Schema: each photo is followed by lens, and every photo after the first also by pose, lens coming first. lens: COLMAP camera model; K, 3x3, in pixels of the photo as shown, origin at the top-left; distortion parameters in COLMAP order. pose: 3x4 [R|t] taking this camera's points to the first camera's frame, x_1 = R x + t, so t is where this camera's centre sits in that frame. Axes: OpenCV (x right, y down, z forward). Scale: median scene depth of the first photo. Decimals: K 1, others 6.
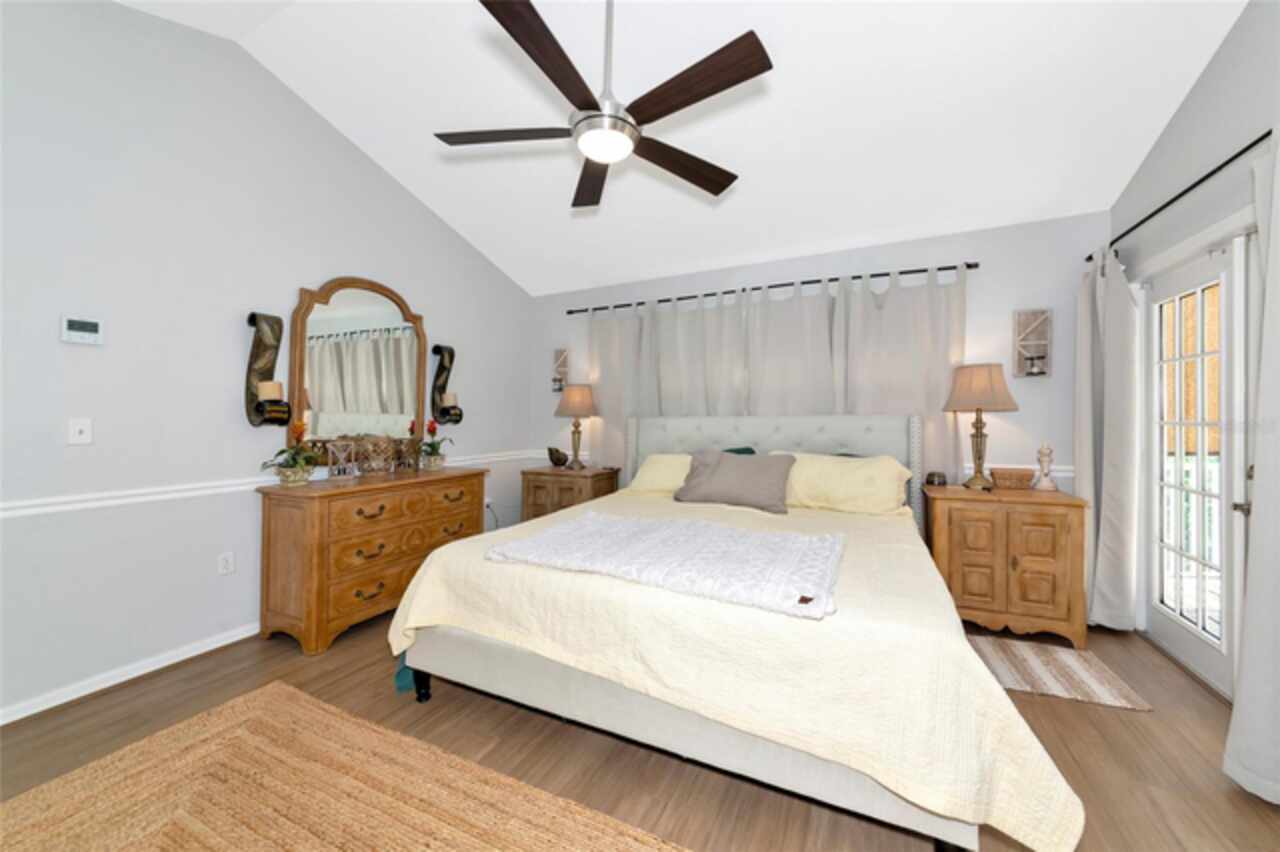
lens RADIAL K [[458.3, 0, 644.3], [0, 458.3, 417.4], [0, 0, 1]] dist [-0.001053, -0.001034]
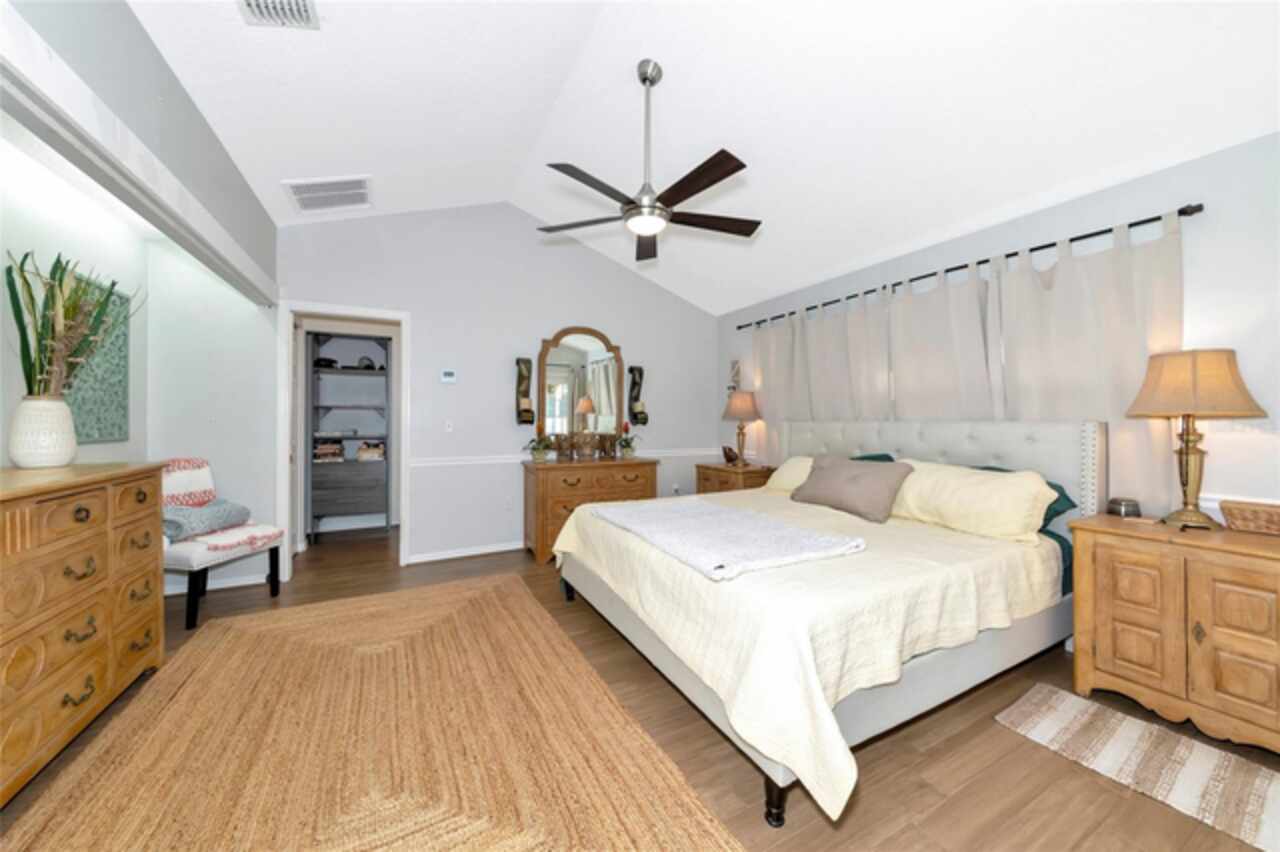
lens RADIAL K [[458.3, 0, 635.9], [0, 458.3, 419.2], [0, 0, 1]] dist [-0.001053, -0.001034]
pose [[0.793354, 0.006380, -0.608727, 0.483236], [-0.005181, 0.999980, 0.003729, -0.008953], [0.608738, 0.000195, 0.793371, -0.078912]]
